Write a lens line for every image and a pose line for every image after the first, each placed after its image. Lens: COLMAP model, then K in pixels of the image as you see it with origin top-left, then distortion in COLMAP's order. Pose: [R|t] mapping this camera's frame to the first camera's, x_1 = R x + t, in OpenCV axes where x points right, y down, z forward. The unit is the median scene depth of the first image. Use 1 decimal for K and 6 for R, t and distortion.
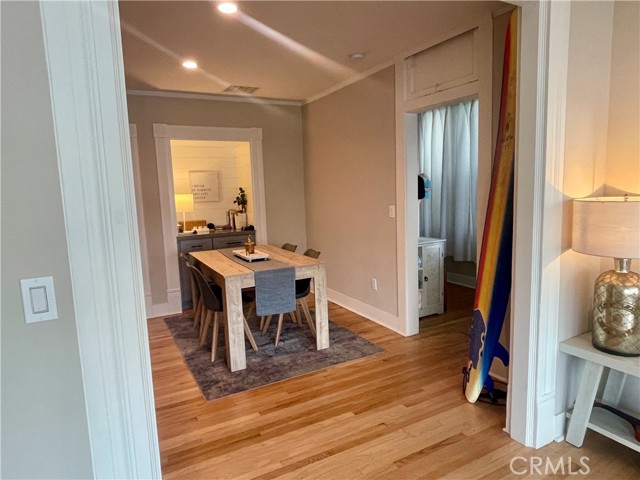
lens RADIAL K [[406.0, 0, 321.0], [0, 406.0, 239.7], [0, 0, 1]] dist [0.011205, -0.006087]
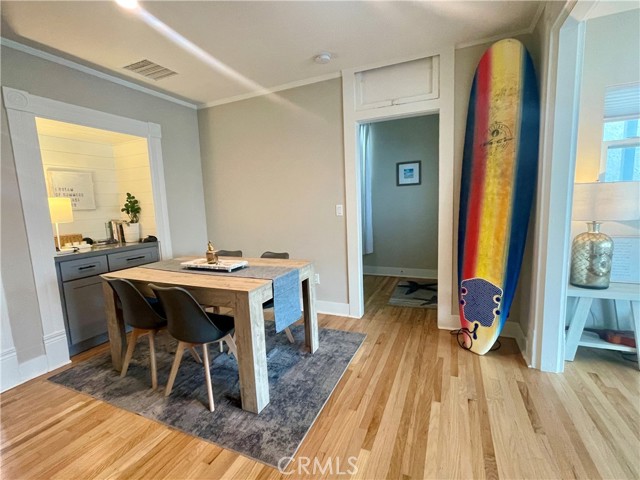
lens RADIAL K [[299.7, 0, 318.7], [0, 299.7, 239.8], [0, 0, 1]] dist [-0.003975, 0.000518]
pose [[0.793787, -0.074432, 0.603624, -0.367235], [0.092431, 0.995718, 0.001230, 0.005204], [-0.601131, 0.054817, 0.797268, 0.378666]]
